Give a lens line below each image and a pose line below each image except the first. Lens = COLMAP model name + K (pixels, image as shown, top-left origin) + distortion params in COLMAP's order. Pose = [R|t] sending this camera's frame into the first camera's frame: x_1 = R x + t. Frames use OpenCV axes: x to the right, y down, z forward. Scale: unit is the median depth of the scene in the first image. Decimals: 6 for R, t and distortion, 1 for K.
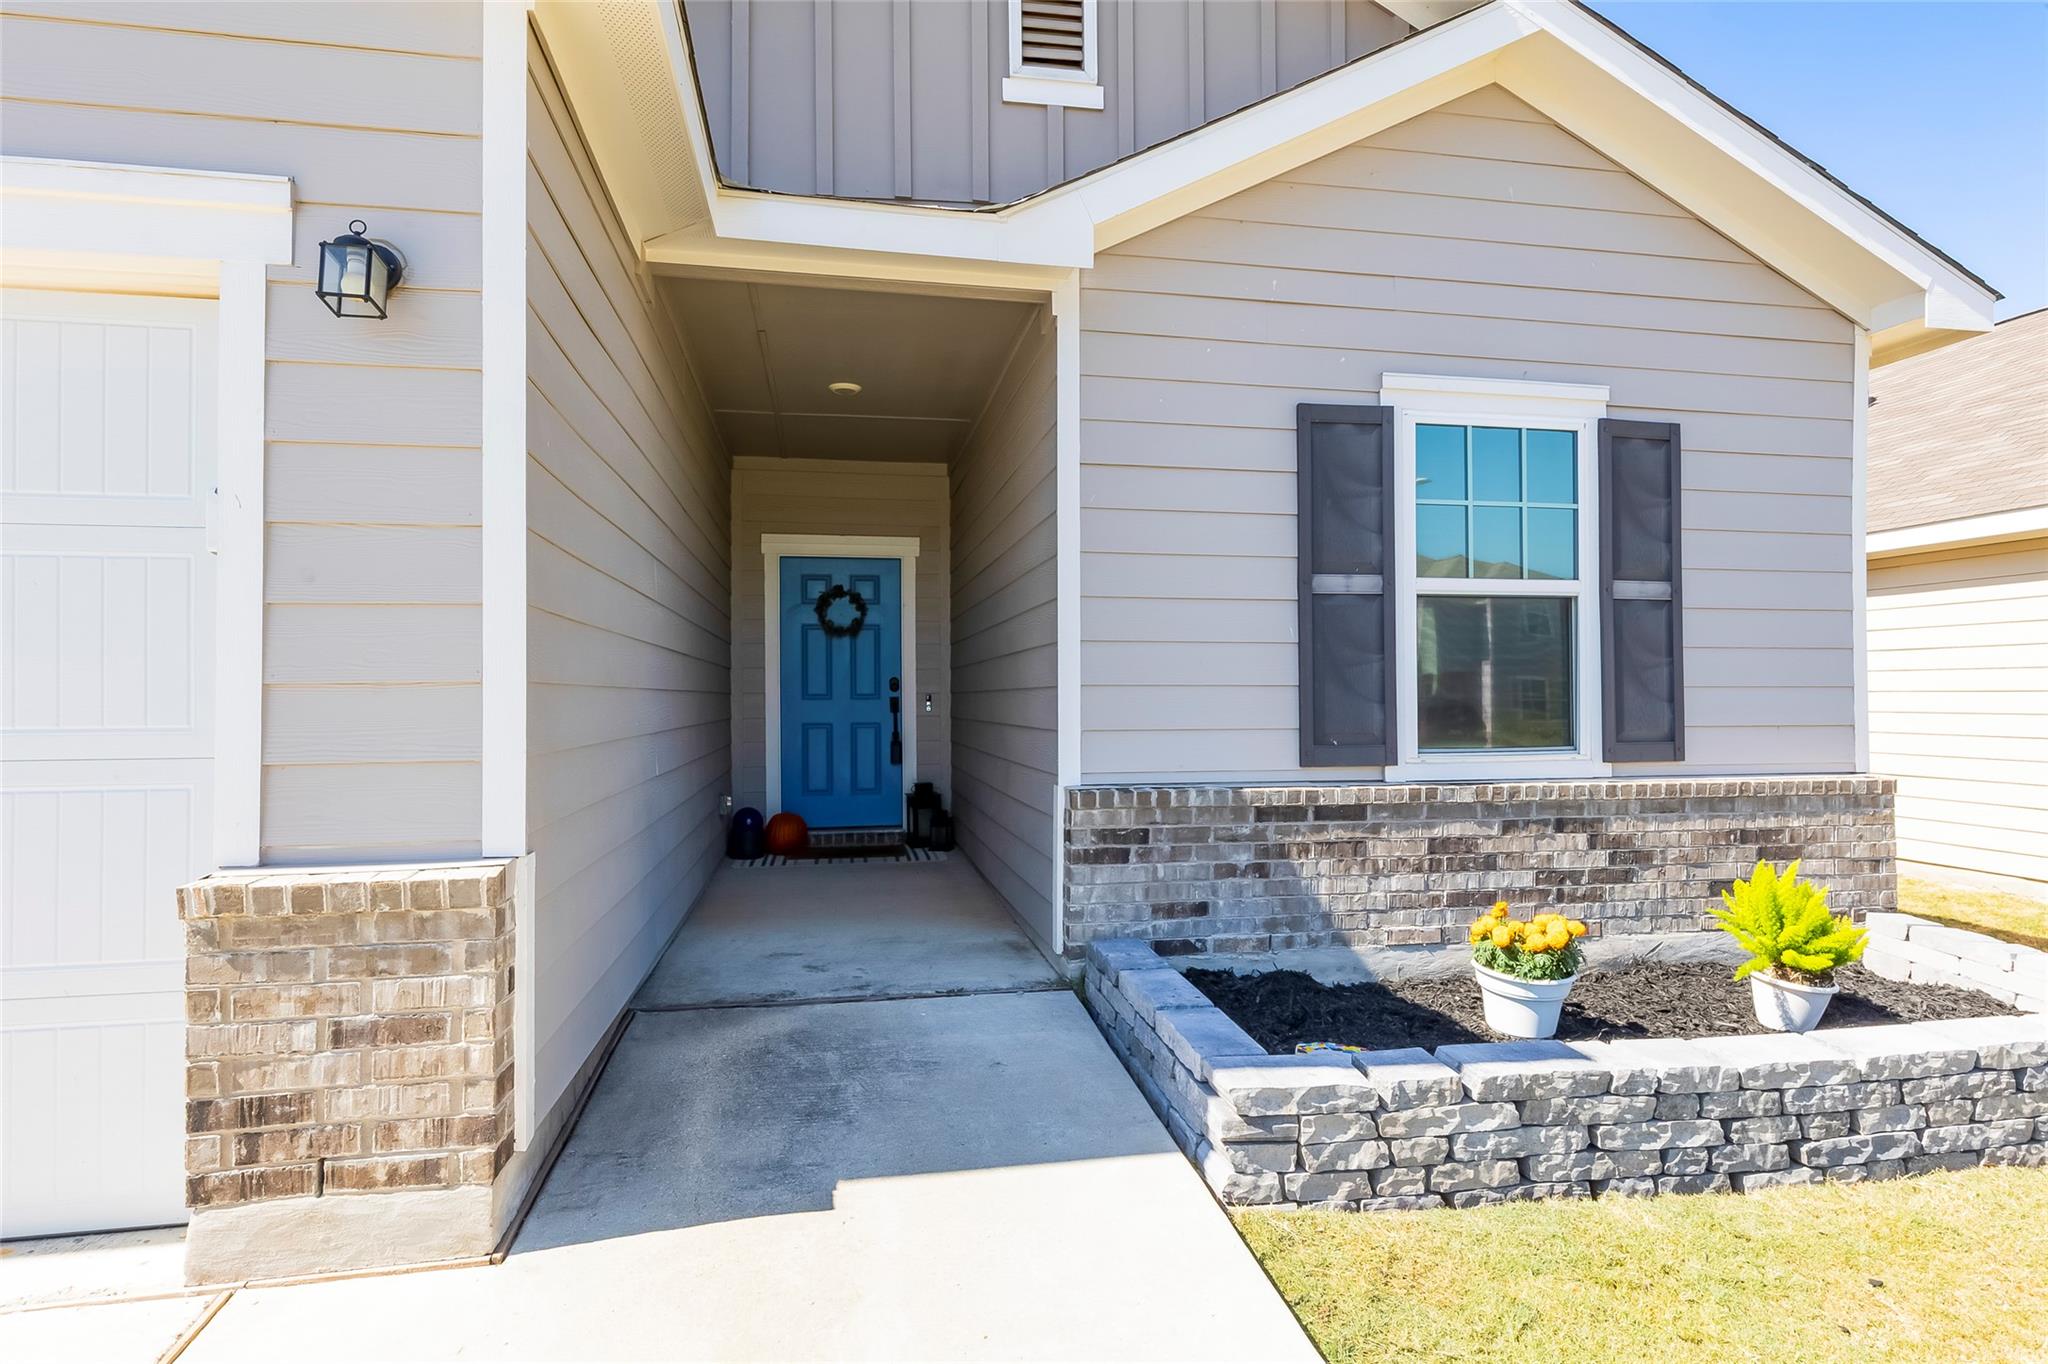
lens RADIAL K [[1048.1, 0, 1019.9], [0, 1048.1, 678.9], [0, 0, 1]] dist [0.001337, -0.000280]
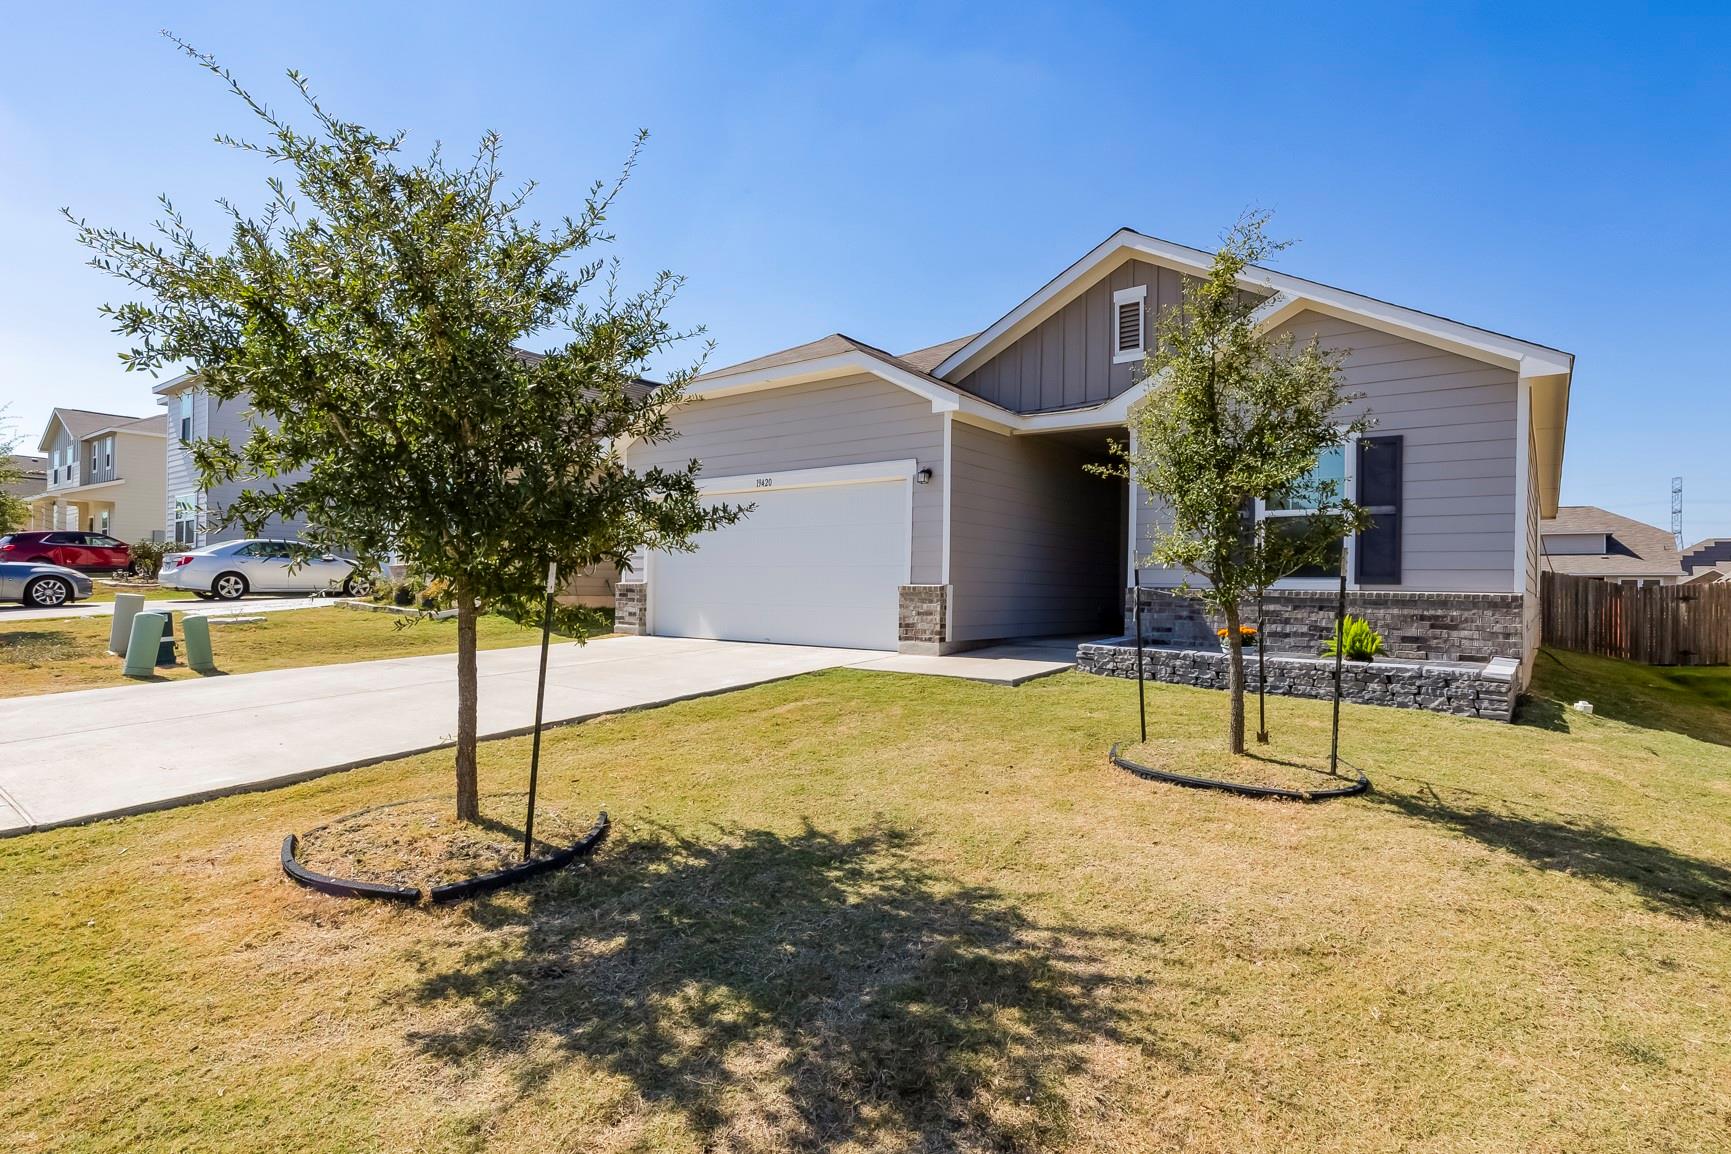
lens RADIAL K [[885.9, 0, 862.3], [0, 885.9, 582.1], [0, 0, 1]] dist [0.001337, -0.000280]
pose [[0.661727, 0.008373, -0.749698, 1.397948], [-0.009167, 0.999953, 0.003077, 0.083651], [0.749688, 0.004836, 0.661773, -1.221314]]
